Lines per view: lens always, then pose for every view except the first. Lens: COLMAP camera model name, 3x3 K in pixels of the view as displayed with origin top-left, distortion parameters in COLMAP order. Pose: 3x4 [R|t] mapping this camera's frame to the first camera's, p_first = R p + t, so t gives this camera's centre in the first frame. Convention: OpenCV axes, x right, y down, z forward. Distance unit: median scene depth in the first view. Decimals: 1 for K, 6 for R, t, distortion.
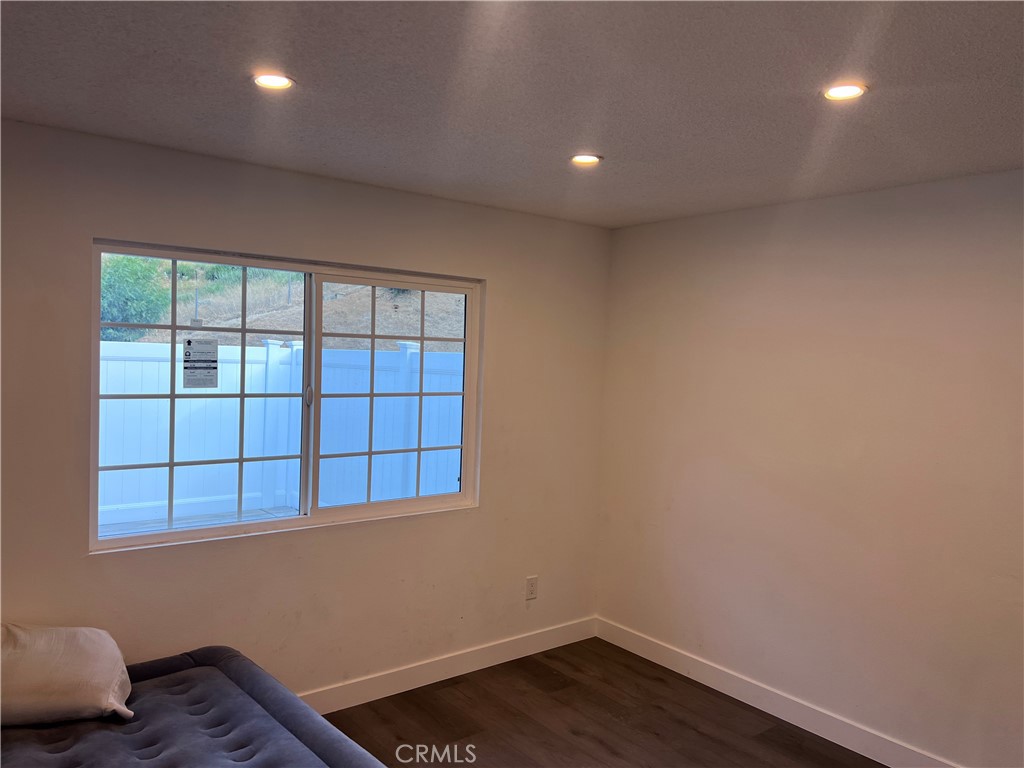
lens RADIAL K [[825.5, 0, 512.0], [0, 825.5, 384.0], [0, 0, 1]] dist [0.010989, -0.000097]
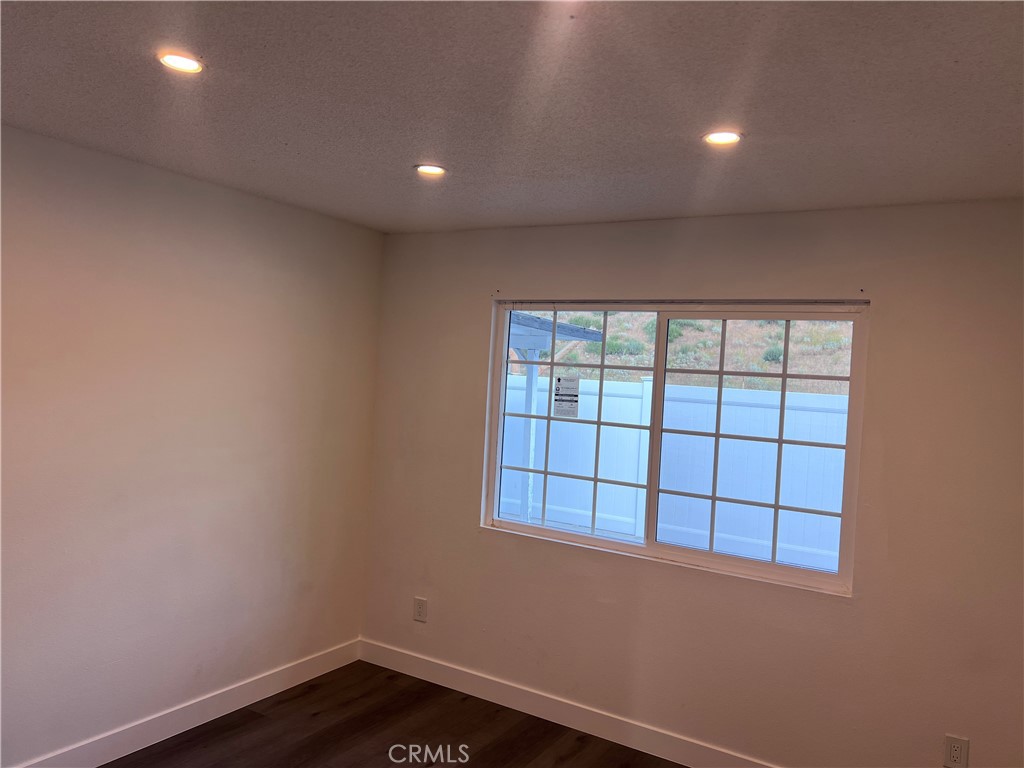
lens RADIAL K [[775.6, 0, 515.8], [0, 775.6, 377.2], [0, 0, 1]] dist [0.026414, -0.001702]
pose [[0.293167, -0.015280, -0.955939, 0.640897], [-0.085124, 0.995484, -0.042018, 0.004834], [0.952264, 0.093691, 0.290542, 0.551239]]
